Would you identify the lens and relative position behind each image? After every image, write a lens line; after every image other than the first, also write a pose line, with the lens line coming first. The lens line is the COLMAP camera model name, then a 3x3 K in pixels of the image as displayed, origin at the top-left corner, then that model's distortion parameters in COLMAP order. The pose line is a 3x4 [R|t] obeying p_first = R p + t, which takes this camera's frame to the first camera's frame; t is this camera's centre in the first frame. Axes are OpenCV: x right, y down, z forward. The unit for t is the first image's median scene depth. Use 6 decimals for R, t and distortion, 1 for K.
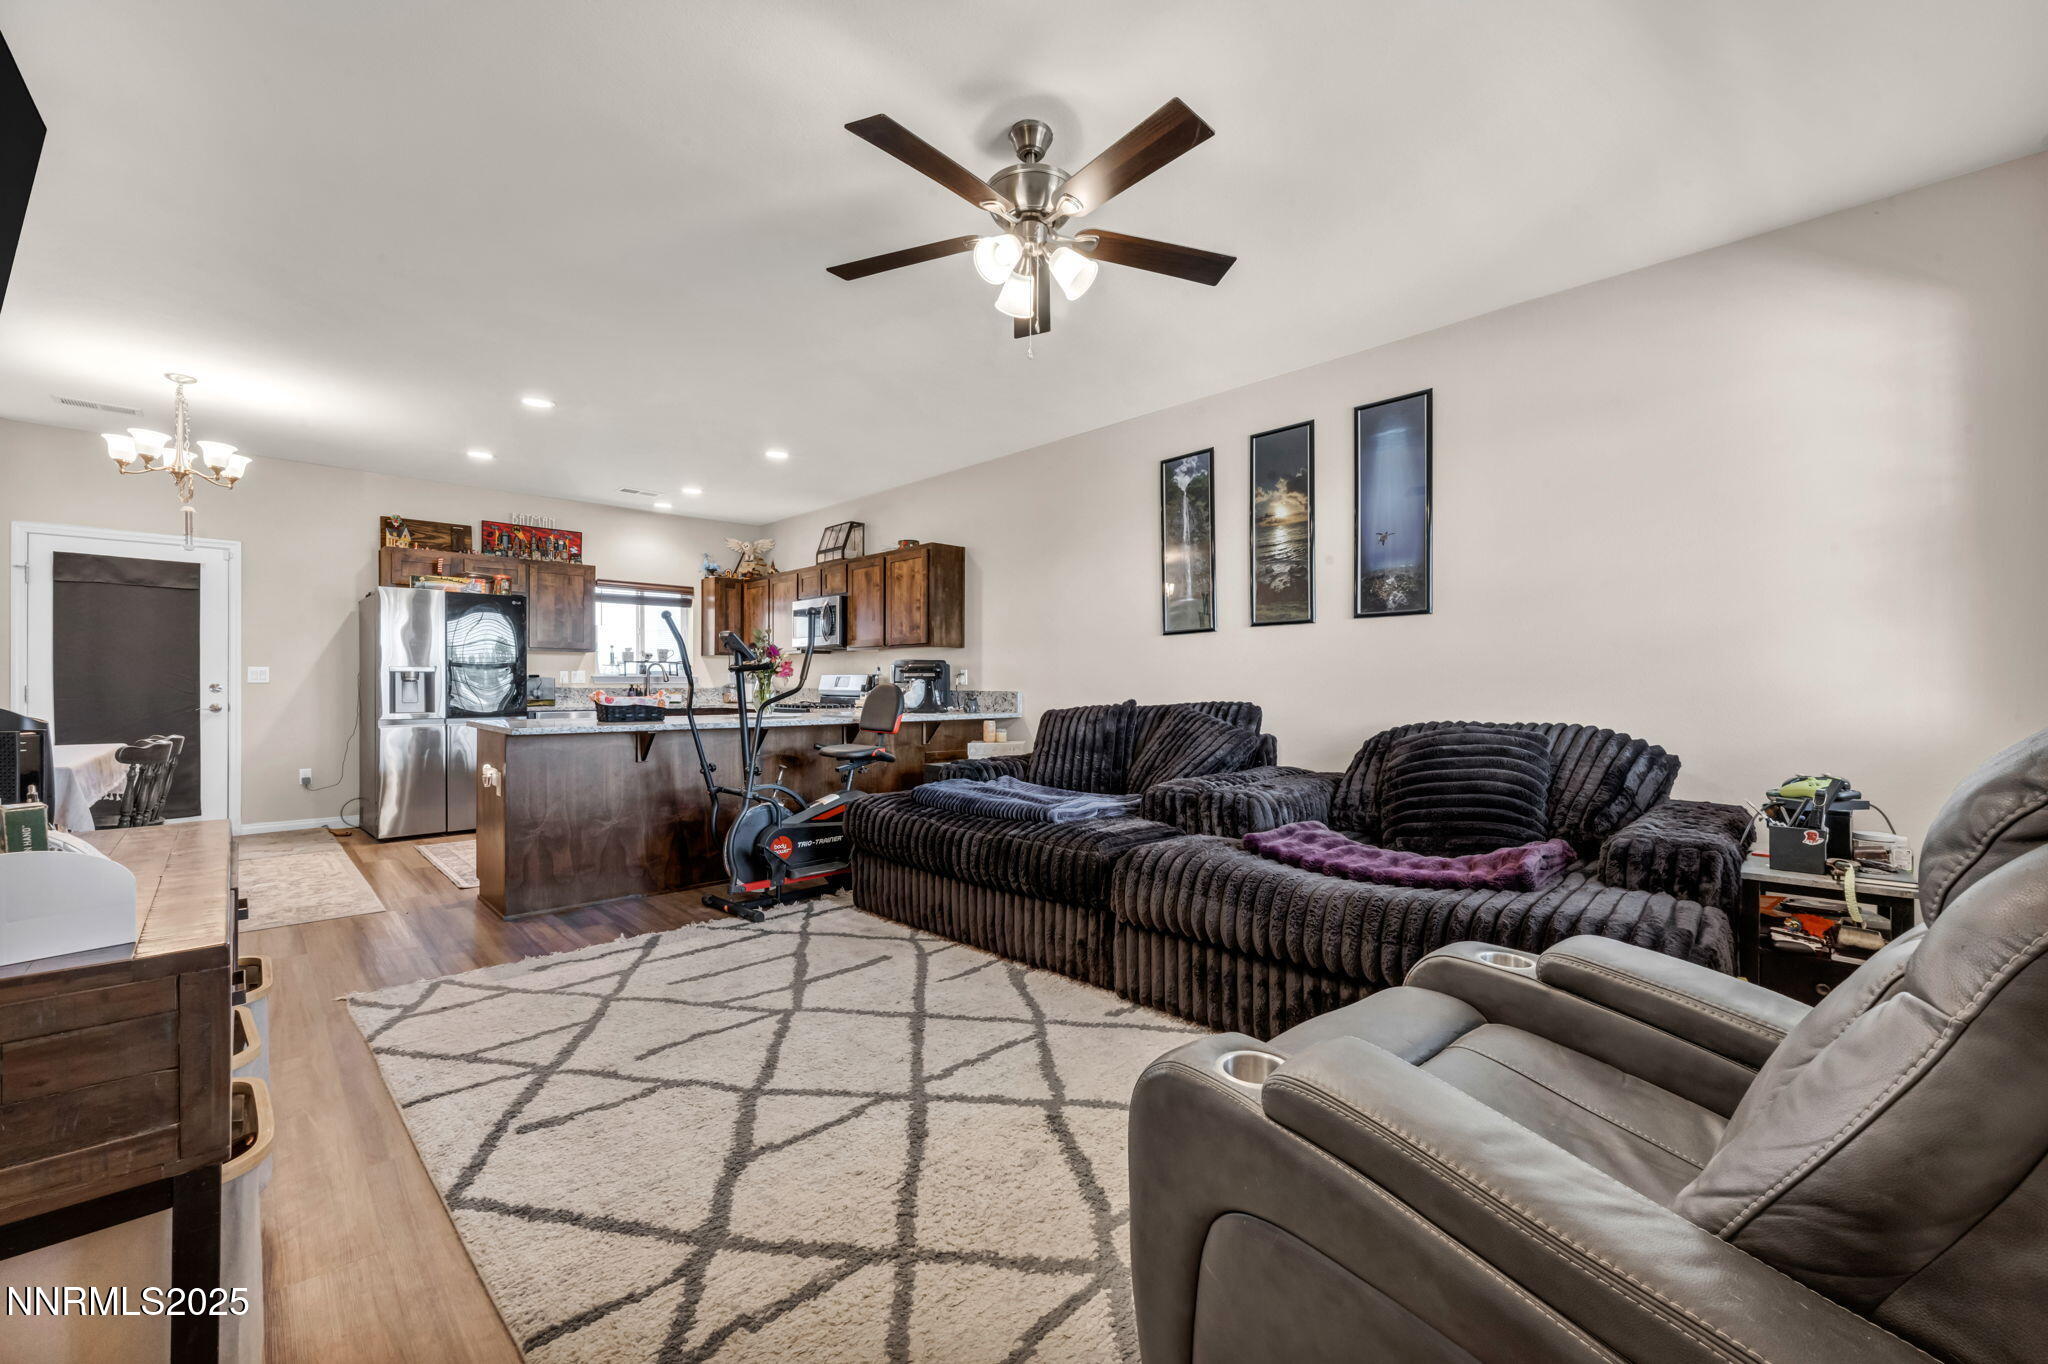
lens RADIAL K [[830.5, 0, 1031.0], [0, 830.5, 681.8], [0, 0, 1]] dist [0.000199, 0.000155]
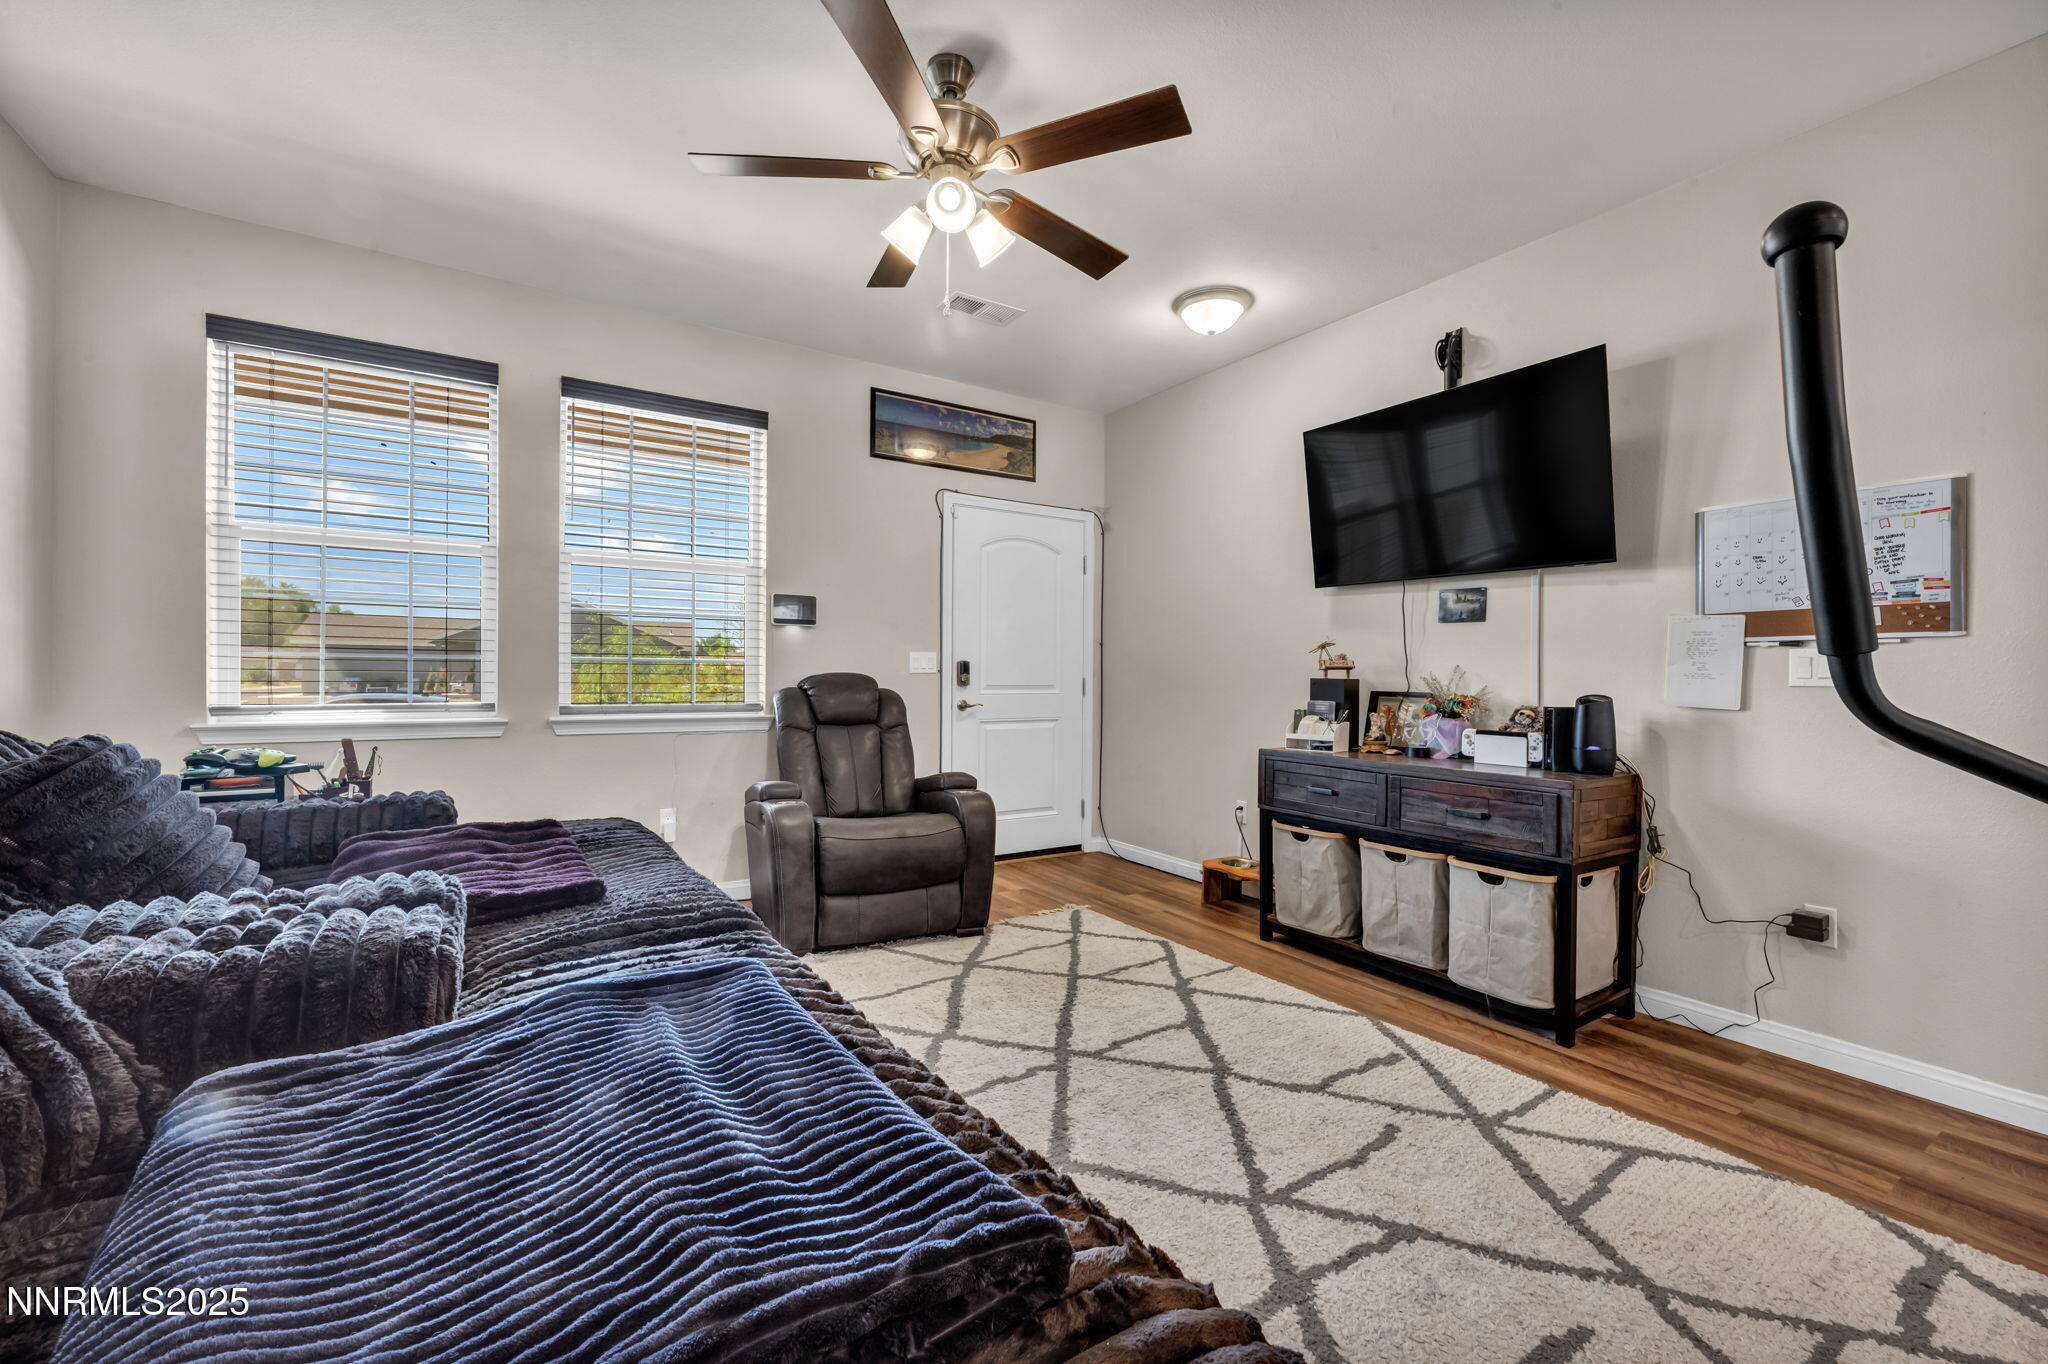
lens RADIAL K [[855.6, 0, 1020.9], [0, 855.6, 680.2], [0, 0, 1]] dist [-0.000494, -0.000019]
pose [[-0.979372, -0.015631, 0.201459, -0.117973], [-0.015219, 0.999878, 0.003592, 0.003837], [-0.201490, 0.000452, -0.979490, 0.827454]]
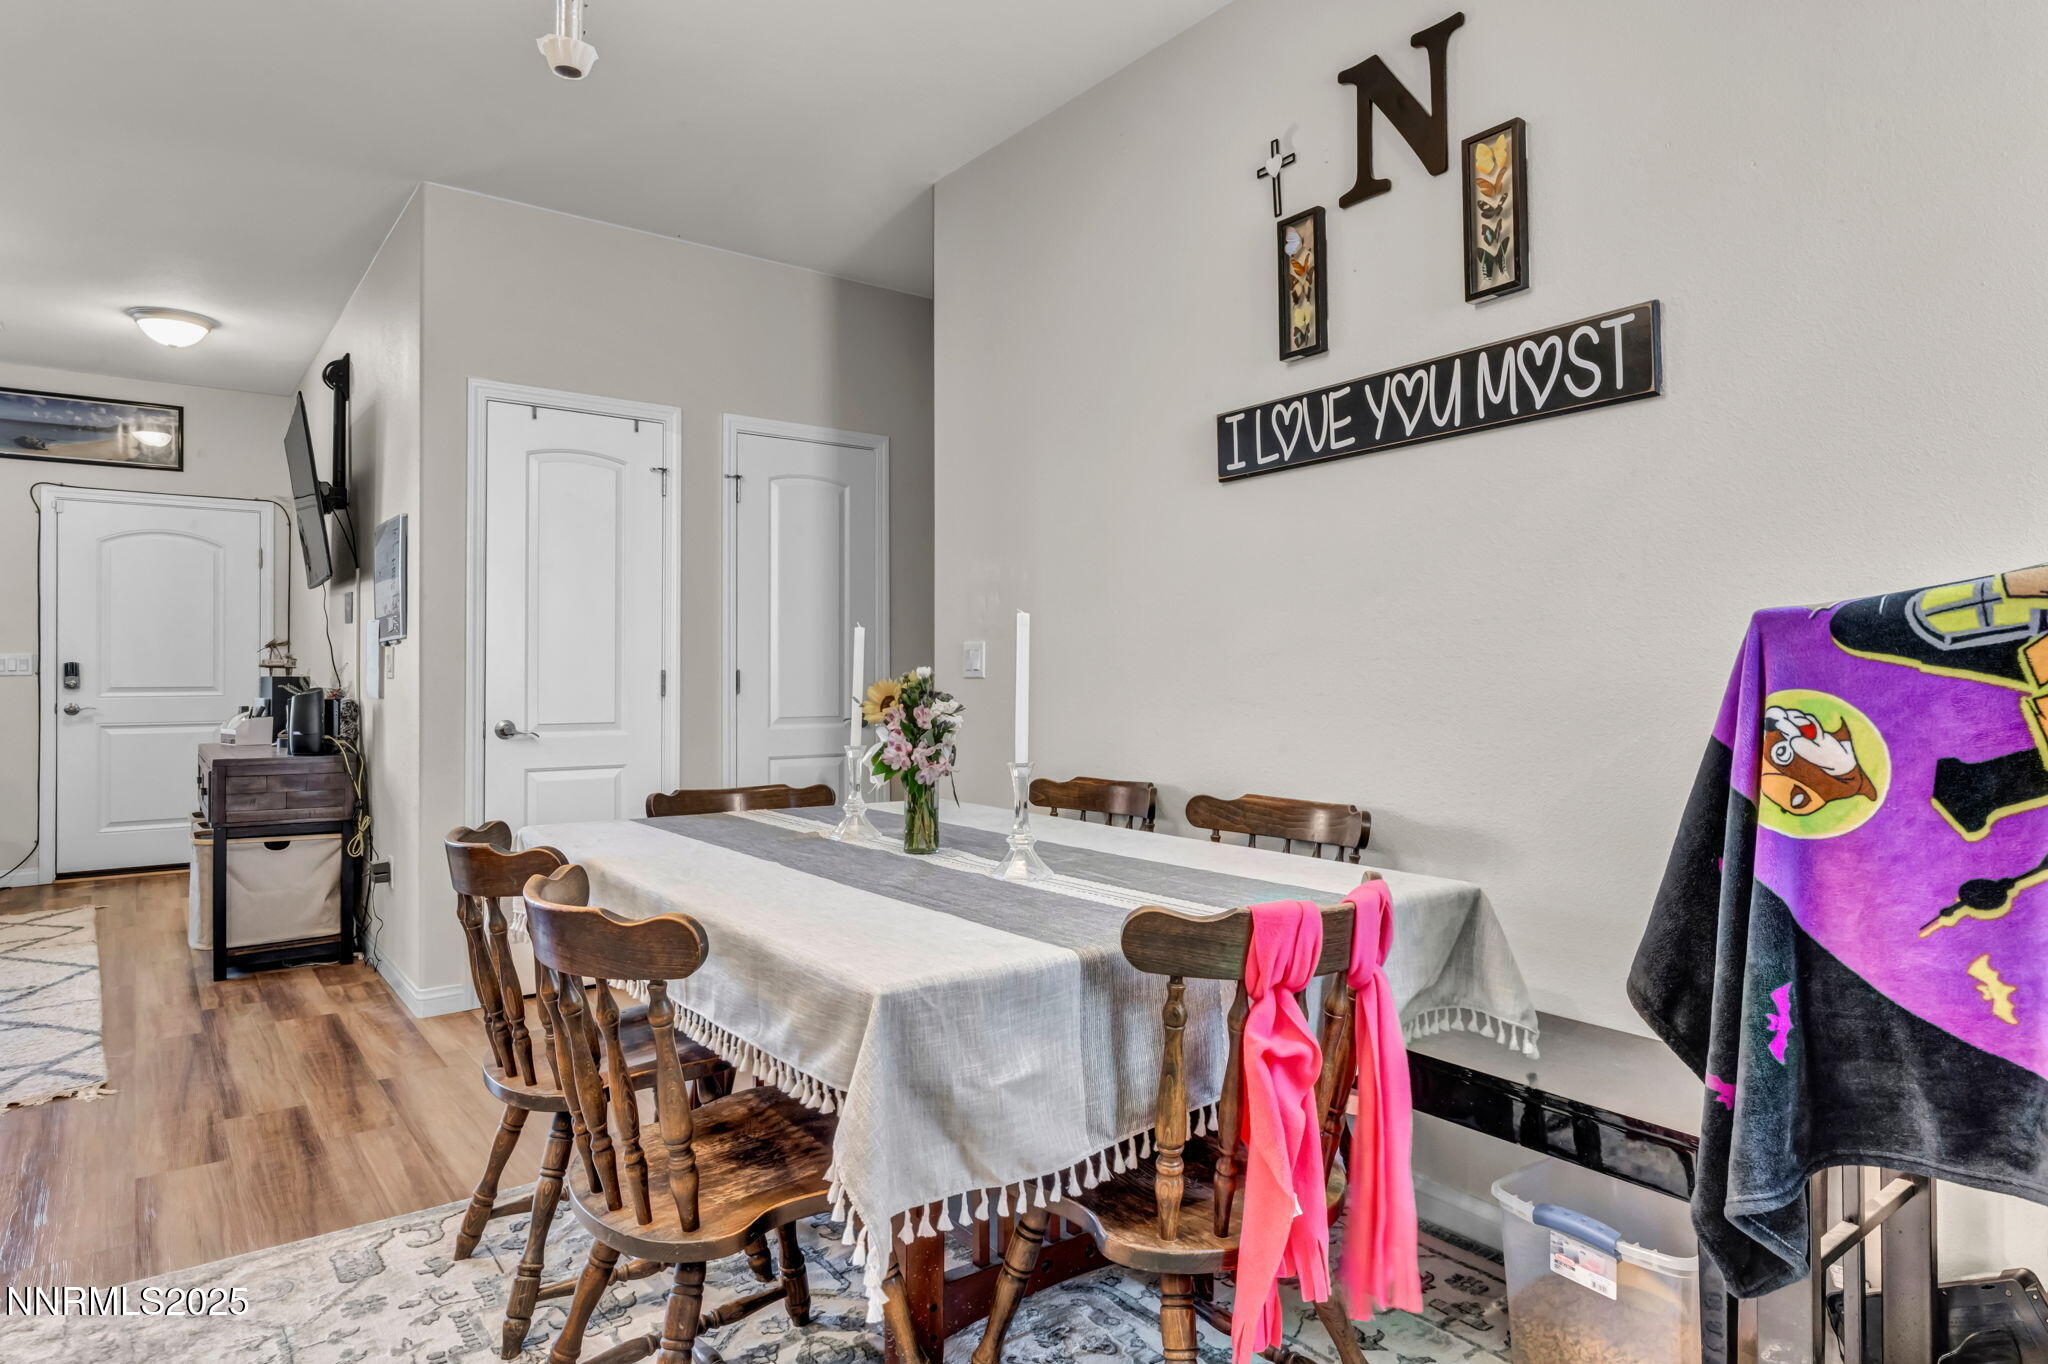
lens RADIAL K [[1188.9, 0, 1027.9], [0, 1188.9, 658.0], [0, 0, 1]] dist [-0.003262, -0.000502]
pose [[-0.993171, 0.000833, 0.116668, -0.908142], [-0.000878, 0.999893, -0.014617, -0.000654], [-0.116668, -0.014620, -0.993063, 1.007704]]
